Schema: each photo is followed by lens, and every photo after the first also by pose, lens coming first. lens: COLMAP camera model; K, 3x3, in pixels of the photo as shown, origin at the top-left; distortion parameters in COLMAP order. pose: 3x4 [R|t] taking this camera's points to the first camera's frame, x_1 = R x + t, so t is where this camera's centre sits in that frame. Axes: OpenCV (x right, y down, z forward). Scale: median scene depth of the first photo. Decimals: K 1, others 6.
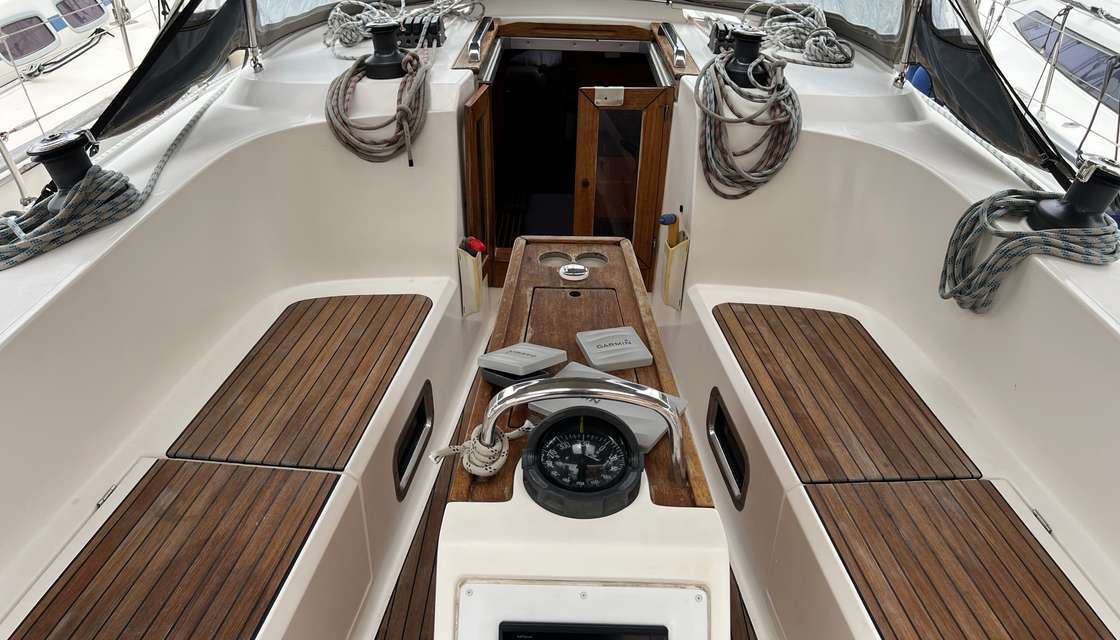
lens RADIAL K [[838.2, 0, 558.7], [0, 838.2, 337.6], [0, 0, 1]] dist [0.083295, -0.188945]
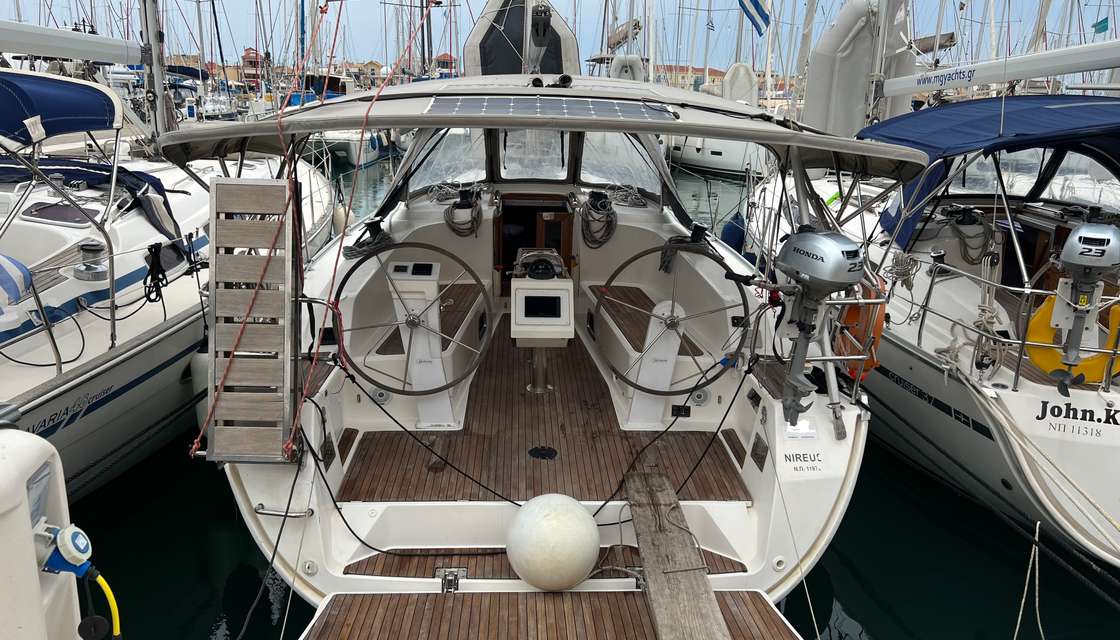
lens RADIAL K [[838.2, 0, 558.7], [0, 838.2, 337.6], [0, 0, 1]] dist [0.083295, -0.188945]
pose [[0.998213, -0.018223, 0.056903, -0.067521], [0.030638, 0.973734, -0.225619, 0.717179], [-0.051297, 0.226960, 0.972552, -1.549870]]
